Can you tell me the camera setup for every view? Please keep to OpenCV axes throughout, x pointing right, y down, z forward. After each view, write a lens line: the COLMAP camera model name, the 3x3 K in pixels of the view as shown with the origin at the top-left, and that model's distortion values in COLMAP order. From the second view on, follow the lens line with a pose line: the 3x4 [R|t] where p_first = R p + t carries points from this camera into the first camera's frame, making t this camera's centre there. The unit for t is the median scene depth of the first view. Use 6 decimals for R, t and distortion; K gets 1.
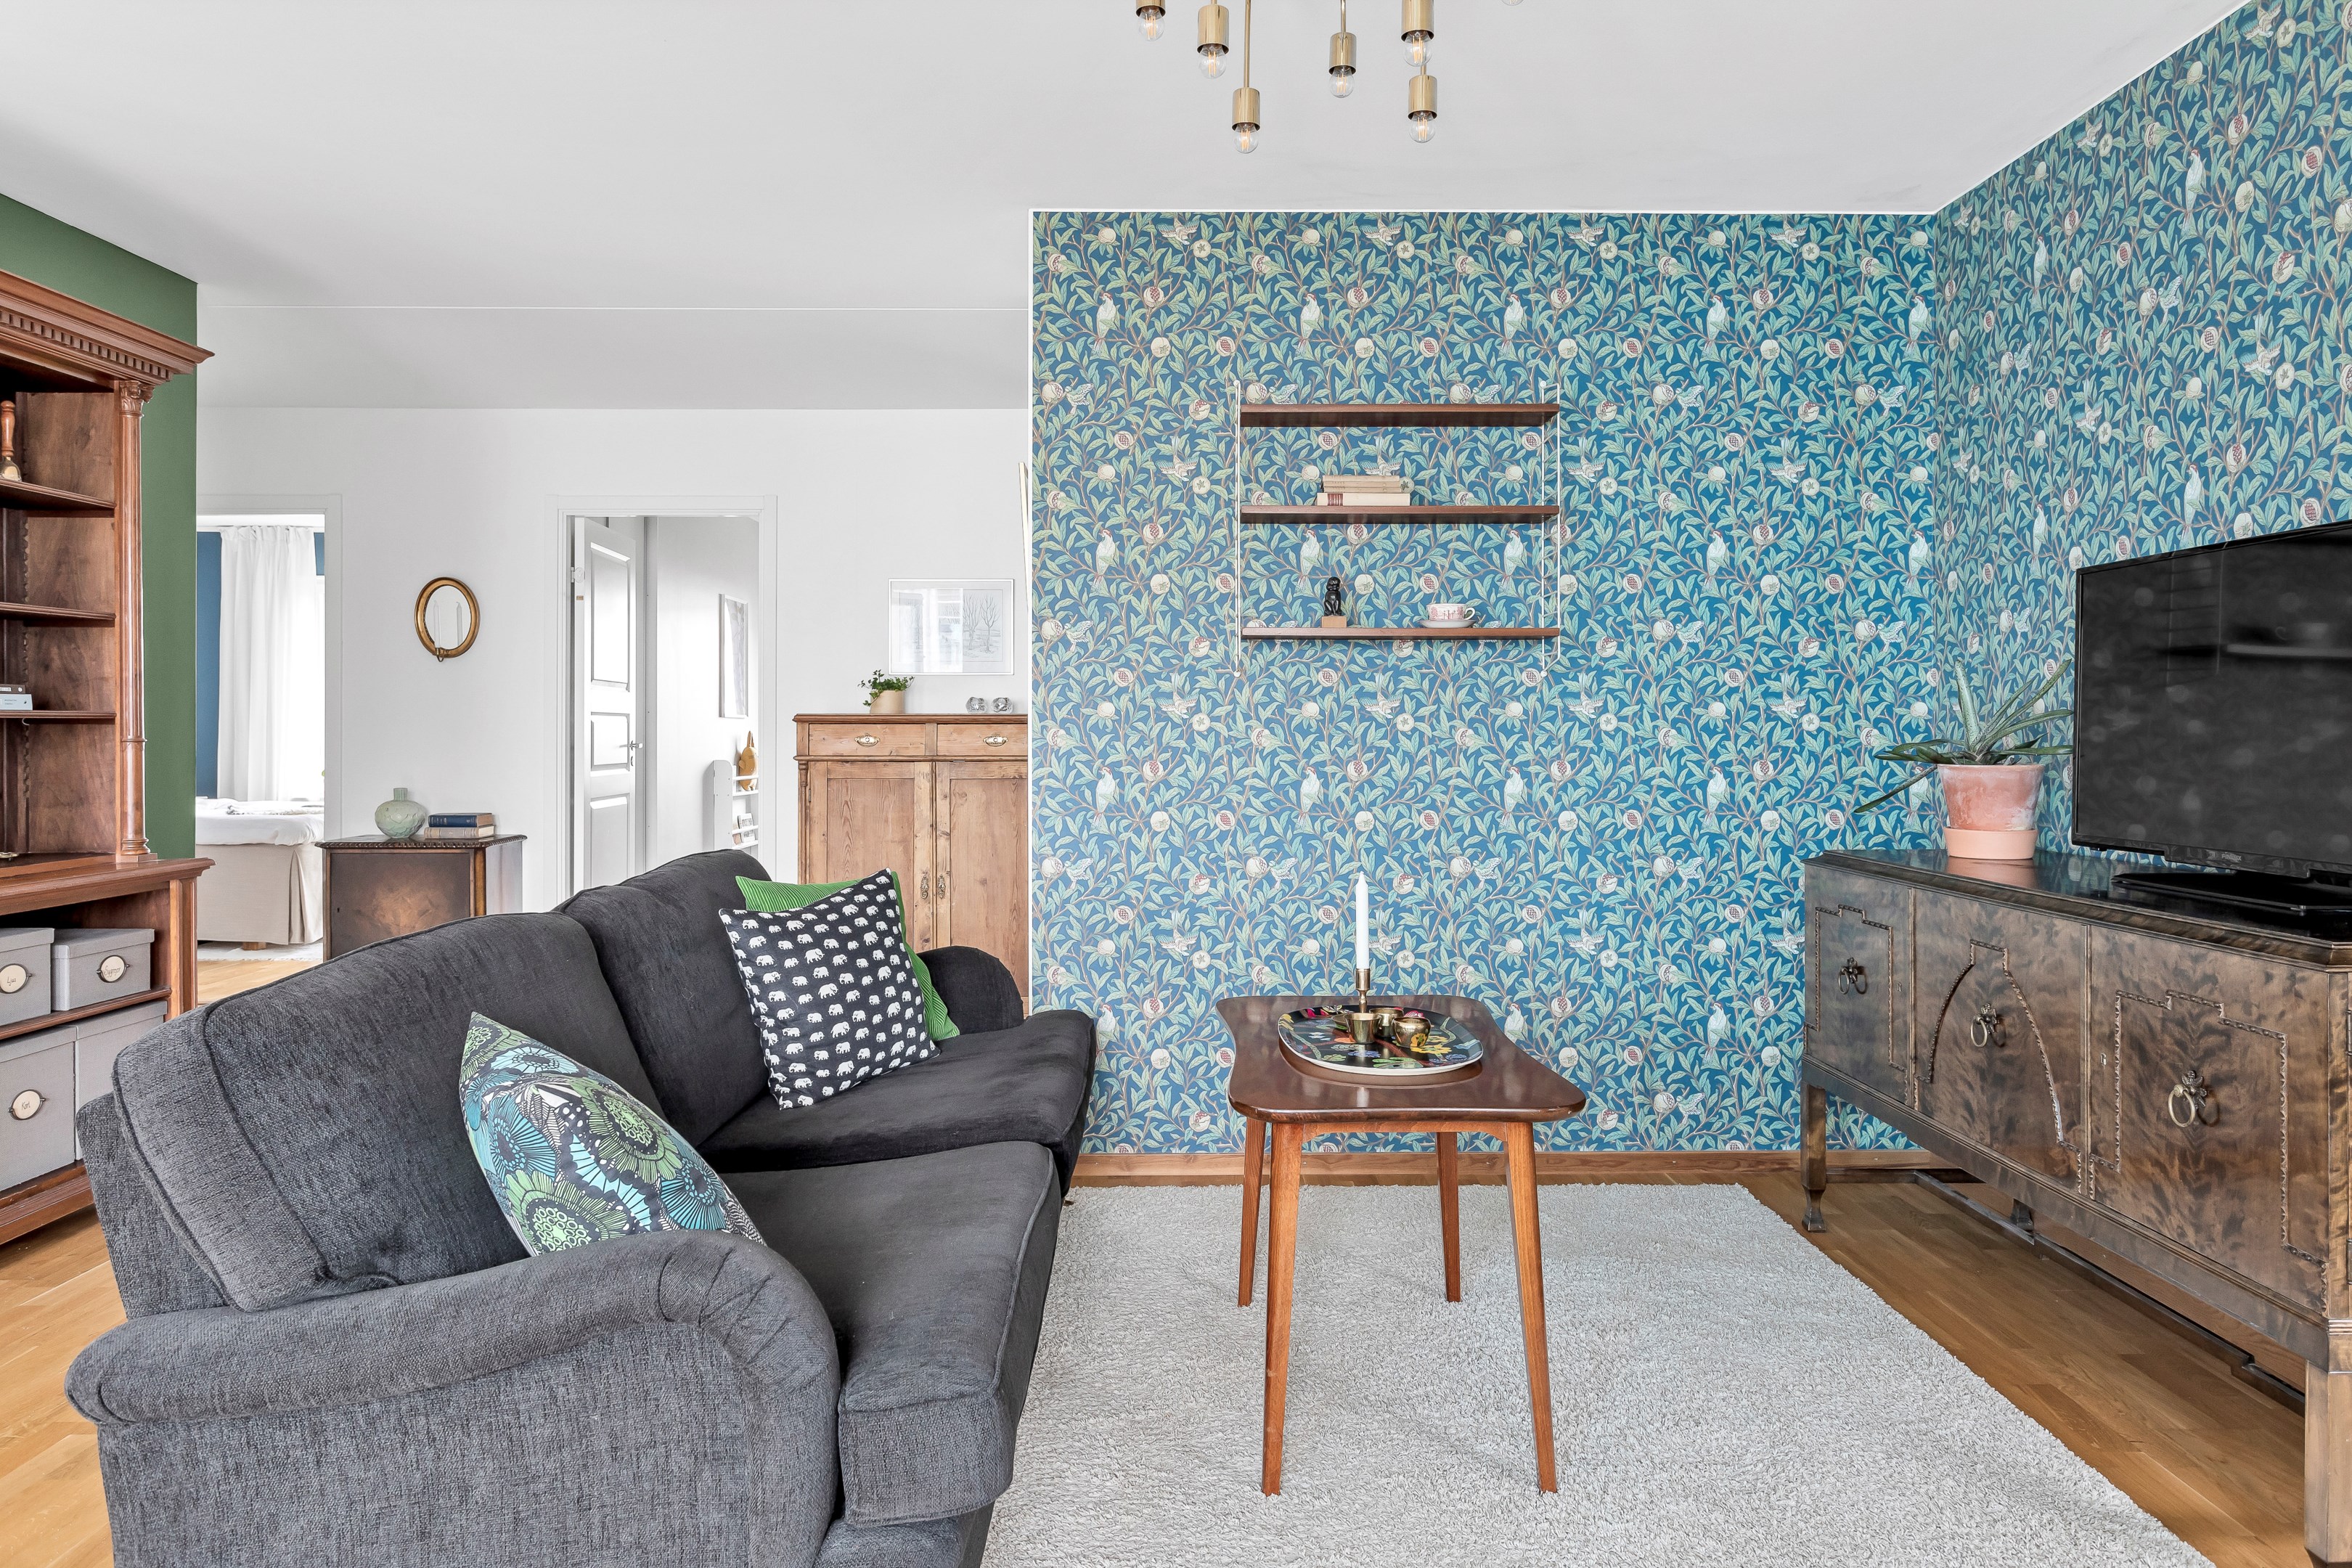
lens RADIAL K [[1512.9, 0, 1173.0], [0, 1512.9, 738.9], [0, 0, 1]] dist [-0.011083, 0.037231]
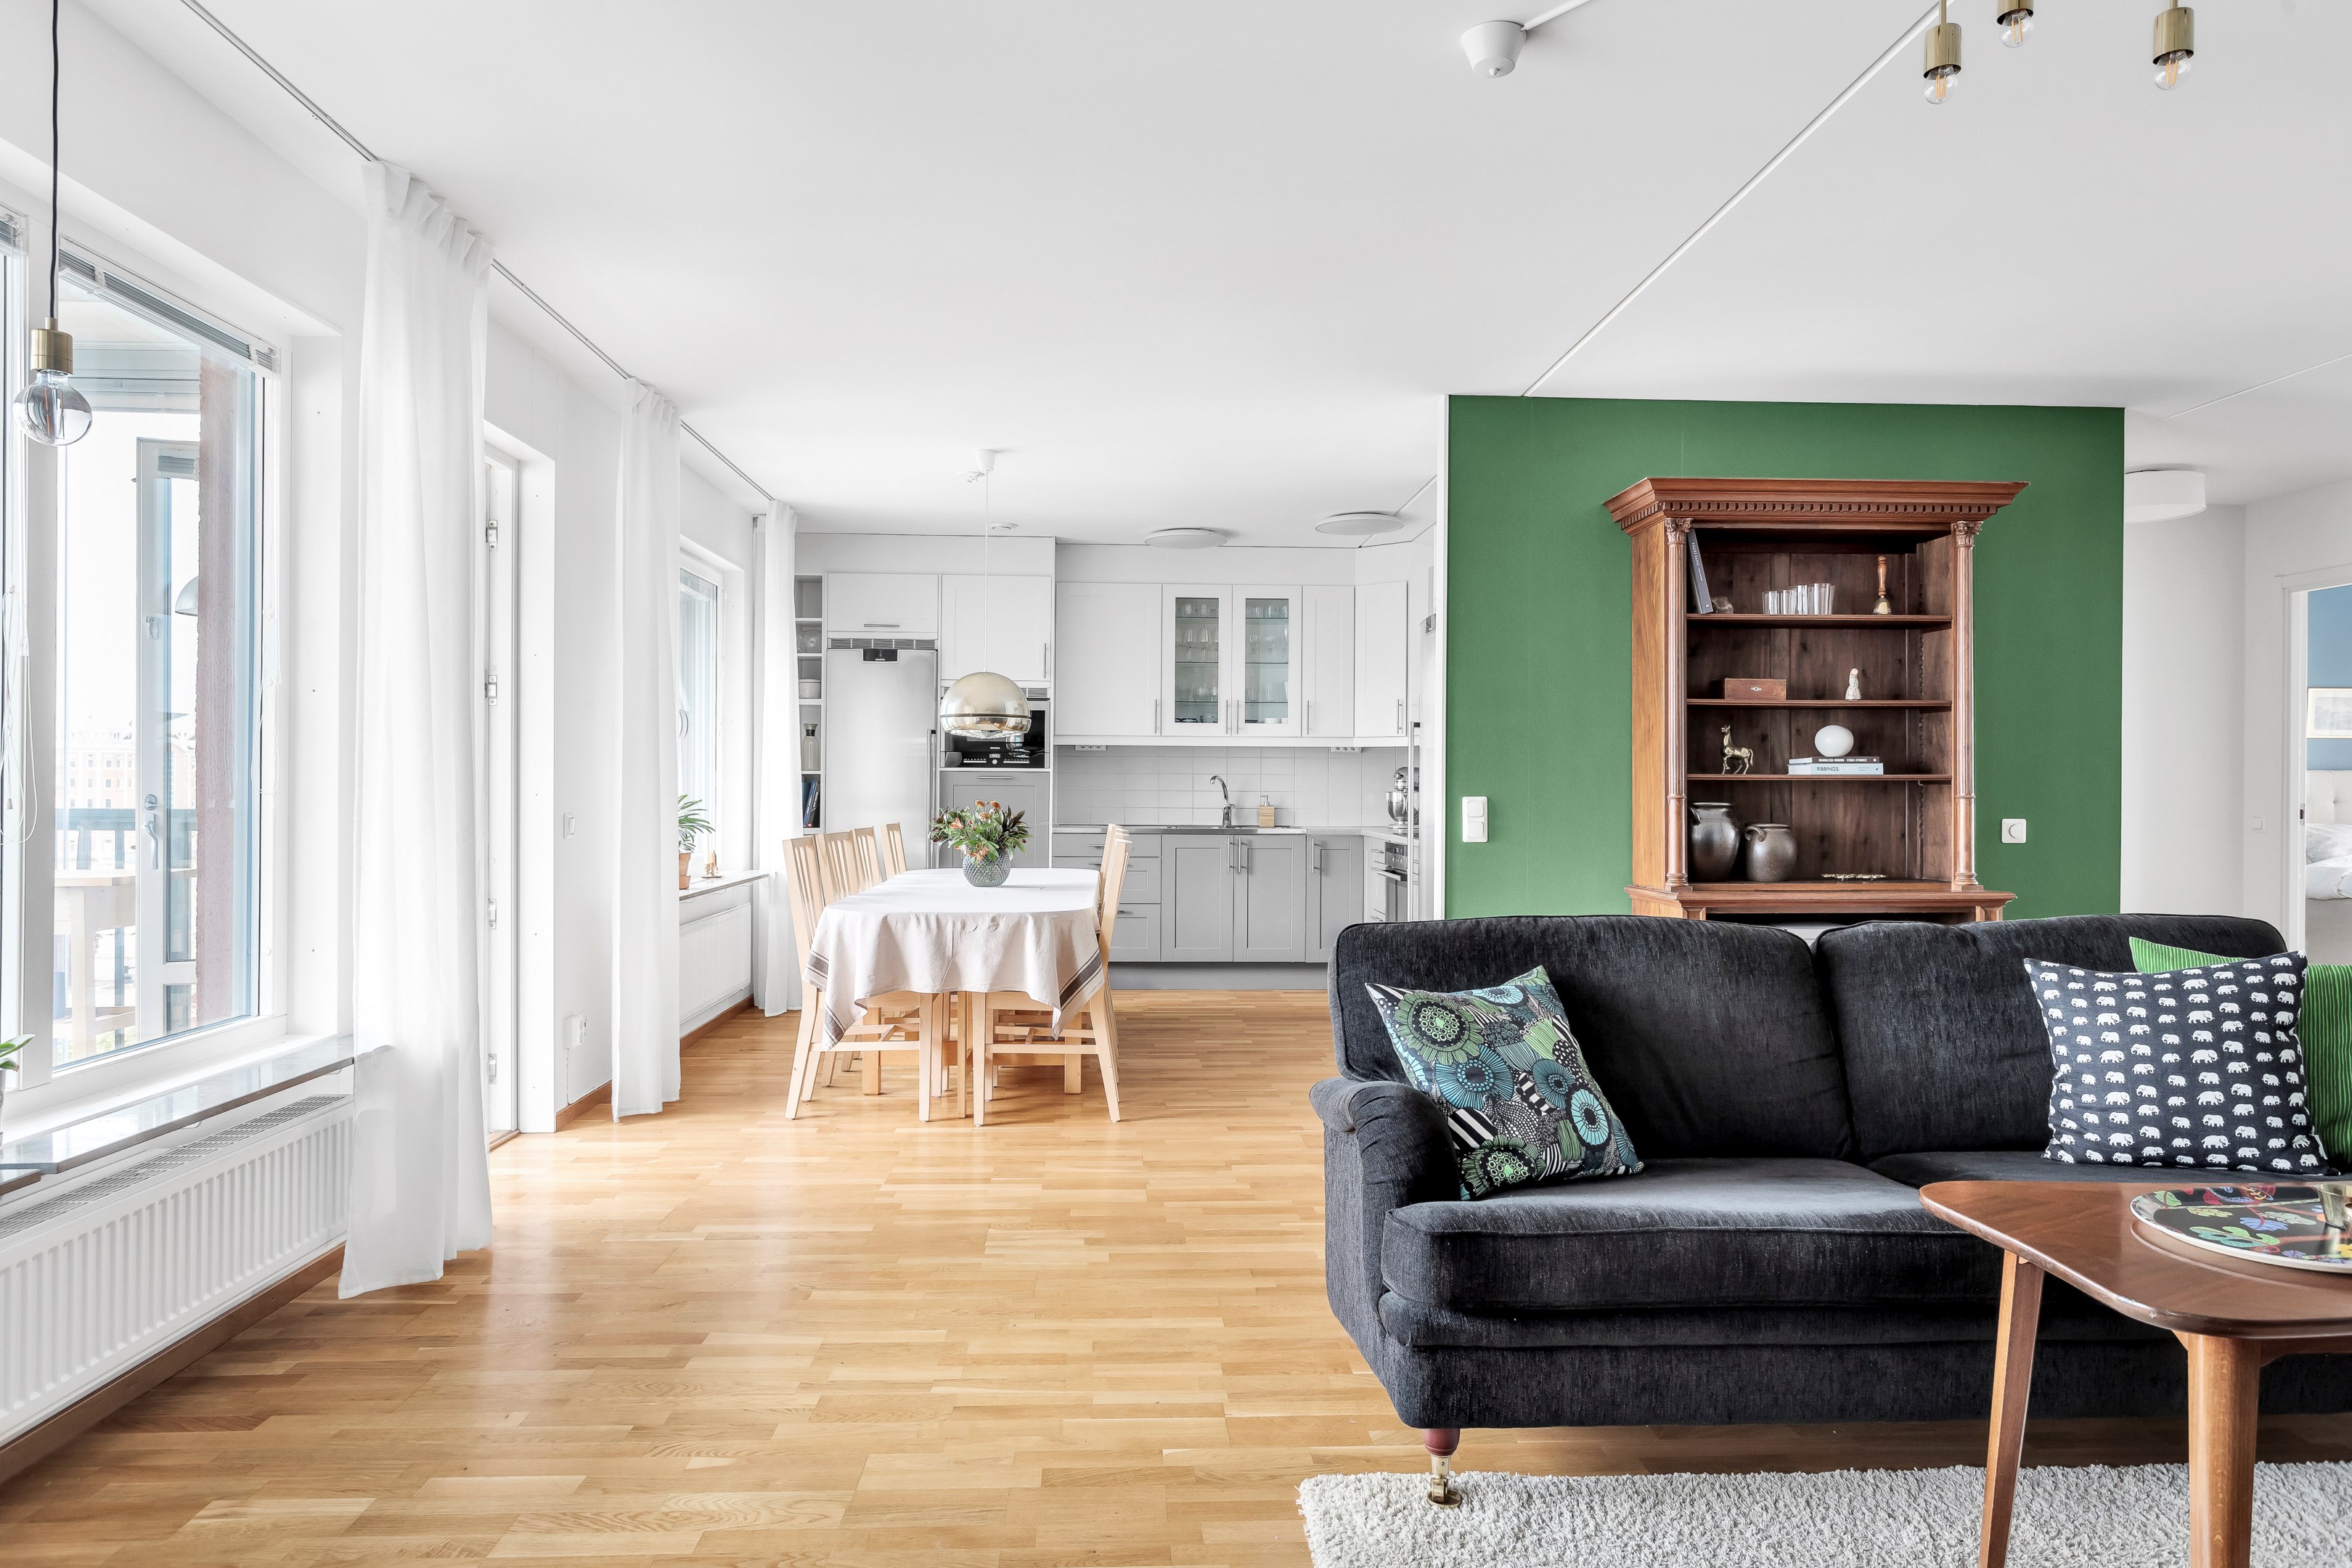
lens RADIAL K [[1457.6, 0, 1176.0], [0, 1457.6, 784.0], [0, 0, 1]] dist [-0.011105, 0.004878]
pose [[0.064078, -0.000395, -0.997945, 0.637921], [-0.010733, 0.999942, -0.001085, -0.002434], [0.997887, 0.010780, 0.064070, 0.315623]]
